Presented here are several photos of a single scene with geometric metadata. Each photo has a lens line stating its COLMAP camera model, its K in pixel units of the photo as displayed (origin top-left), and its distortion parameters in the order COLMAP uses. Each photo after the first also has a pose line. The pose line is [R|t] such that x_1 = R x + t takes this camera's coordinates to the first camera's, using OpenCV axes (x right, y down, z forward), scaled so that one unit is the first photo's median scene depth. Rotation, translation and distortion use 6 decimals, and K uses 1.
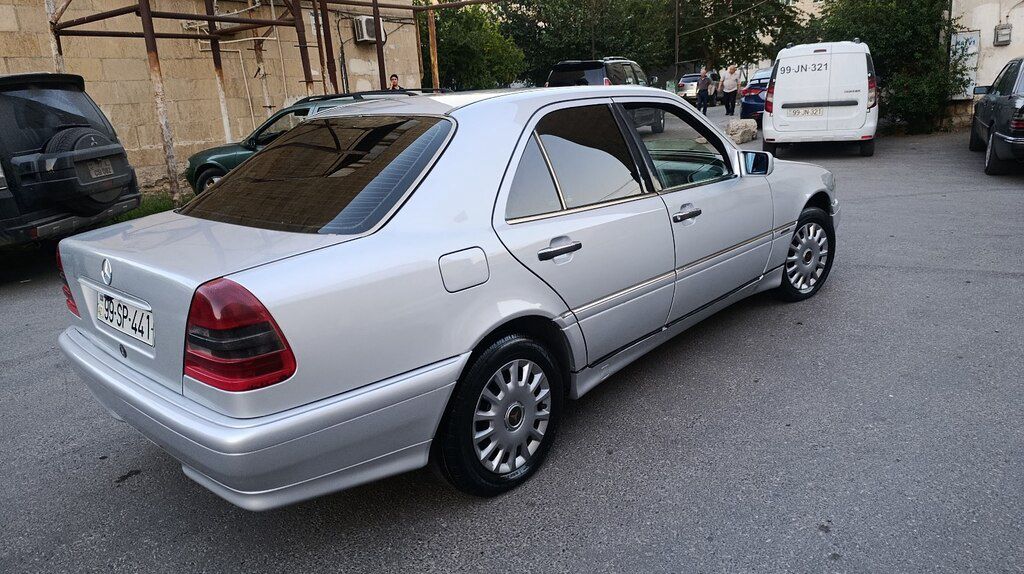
lens RADIAL K [[701.7, 0, 501.9], [0, 701.7, 293.1], [0, 0, 1]] dist [0.014766, -0.034430]
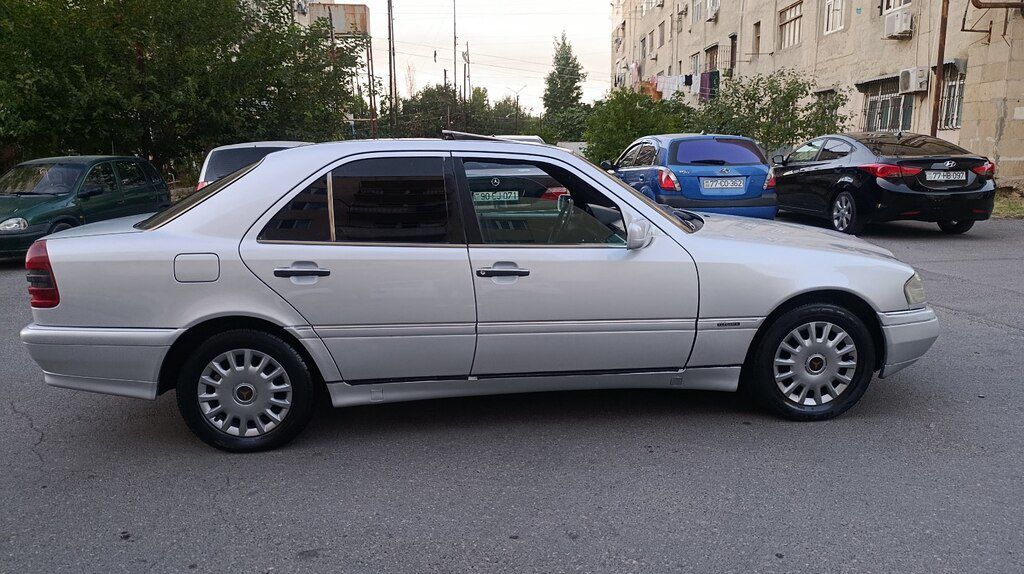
lens RADIAL K [[701.7, 0, 511.0], [0, 701.7, 289.8], [0, 0, 1]] dist [0.014766, -0.034430]
pose [[0.741452, 0.188219, -0.644067, 1.128197], [-0.219652, 0.975051, 0.032081, -0.149773], [0.634036, 0.117684, 0.764296, 0.308562]]
